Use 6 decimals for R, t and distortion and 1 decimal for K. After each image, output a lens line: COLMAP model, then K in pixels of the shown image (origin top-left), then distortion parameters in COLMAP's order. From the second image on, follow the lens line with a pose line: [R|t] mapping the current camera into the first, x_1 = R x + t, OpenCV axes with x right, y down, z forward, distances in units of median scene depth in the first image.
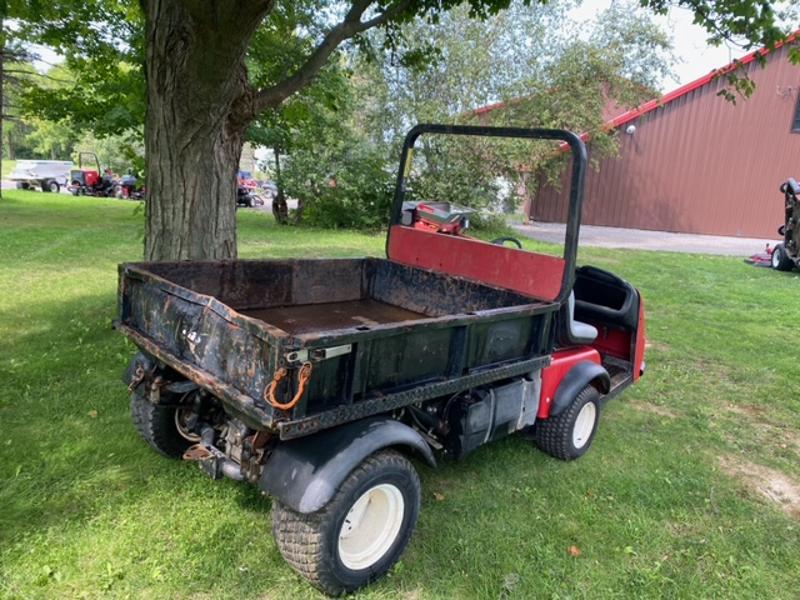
lens RADIAL K [[601.4, 0, 401.7], [0, 601.4, 312.9], [0, 0, 1]] dist [0.050036, -0.065273]
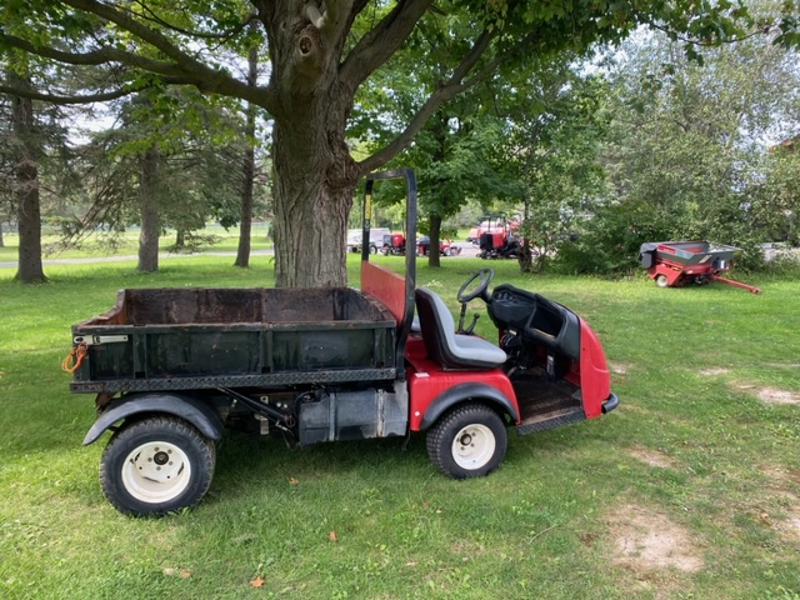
lens RADIAL K [[601.4, 0, 401.7], [0, 601.4, 312.9], [0, 0, 1]] dist [0.050036, -0.065273]
pose [[0.853540, 0.002777, -0.521020, 0.665147], [-0.048260, 0.996108, -0.073752, 0.039613], [0.518788, 0.088095, 0.850352, 0.054415]]
